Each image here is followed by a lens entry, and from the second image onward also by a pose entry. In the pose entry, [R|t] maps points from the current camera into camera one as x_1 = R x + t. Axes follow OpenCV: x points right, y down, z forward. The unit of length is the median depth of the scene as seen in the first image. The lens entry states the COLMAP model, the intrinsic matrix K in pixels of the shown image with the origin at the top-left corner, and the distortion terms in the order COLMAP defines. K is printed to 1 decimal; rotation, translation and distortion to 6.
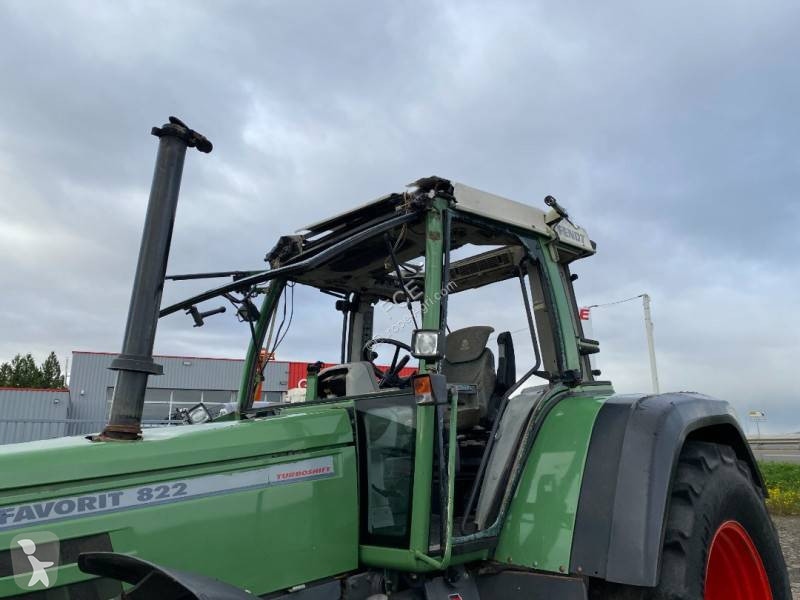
lens RADIAL K [[604.1, 0, 405.2], [0, 604.1, 291.9], [0, 0, 1]] dist [0.041742, -0.045307]
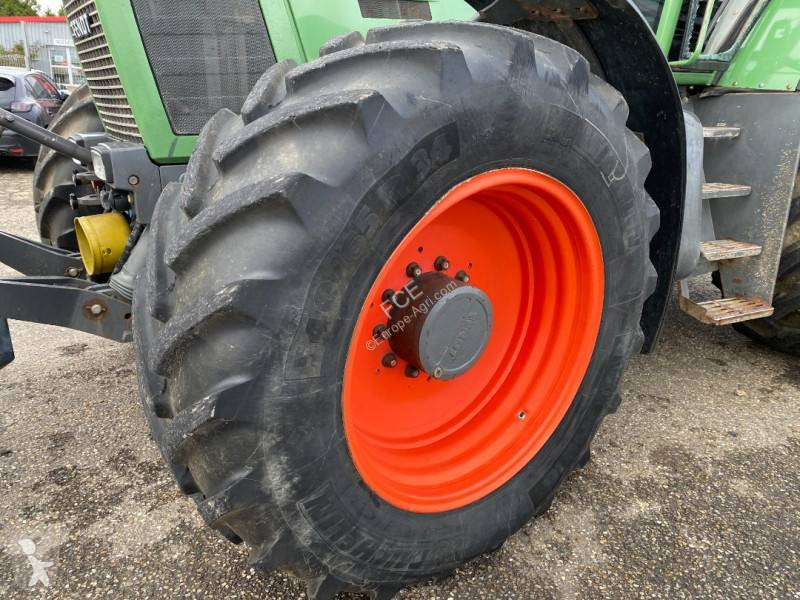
lens RADIAL K [[604.1, 0, 393.1], [0, 604.1, 297.2], [0, 0, 1]] dist [0.041742, -0.045307]
pose [[0.972678, 0.130105, -0.192277, -0.168773], [-0.006322, 0.842751, 0.538267, 0.166450], [0.232073, -0.522345, 0.820547, -0.267217]]
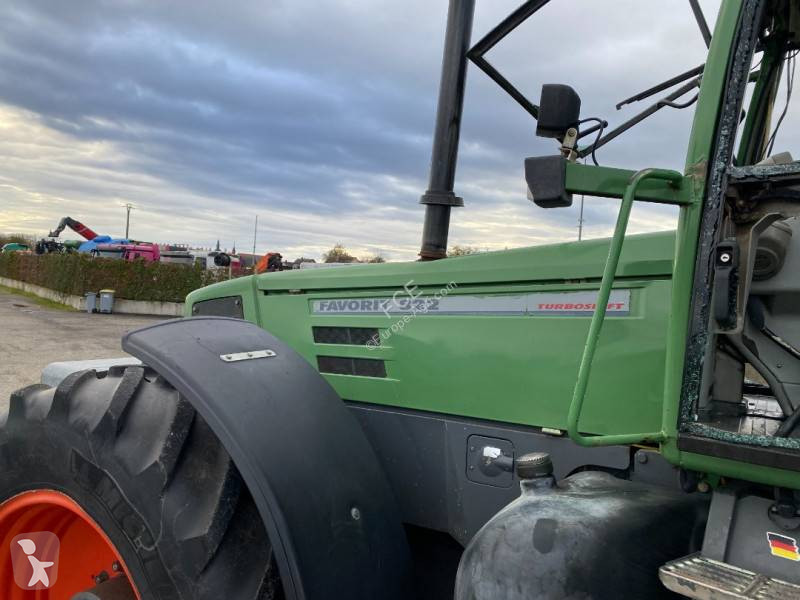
lens RADIAL K [[604.1, 0, 393.2], [0, 604.1, 288.1], [0, 0, 1]] dist [0.041742, -0.045307]
pose [[0.197125, 0.022654, -0.980117, 0.552580], [0.172901, 0.983259, 0.057502, 0.173478], [0.965011, -0.180798, 0.189908, 0.576432]]
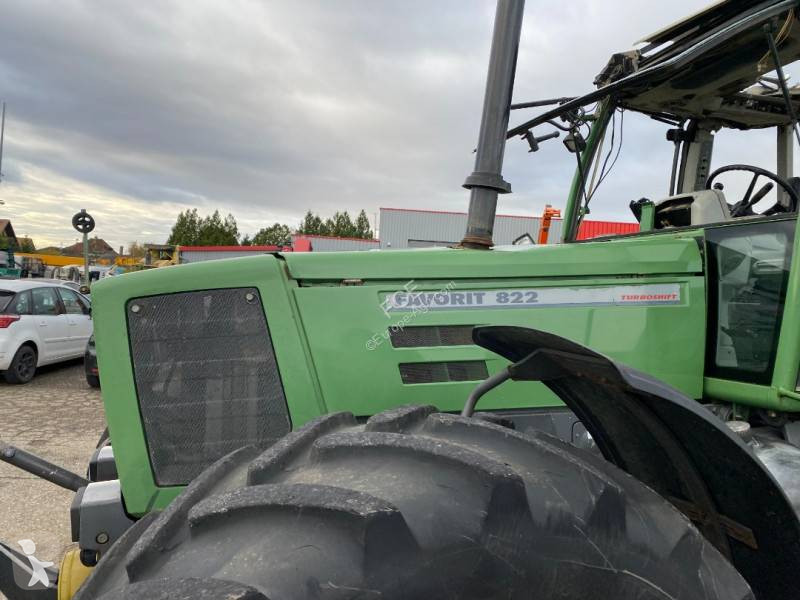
lens RADIAL K [[604.1, 0, 390.3], [0, 604.1, 296.5], [0, 0, 1]] dist [0.041742, -0.045307]
pose [[0.888946, 0.071660, -0.452371, -0.088113], [0.036597, 0.973413, 0.226115, 0.059086], [0.456547, -0.217560, 0.862689, -0.020552]]
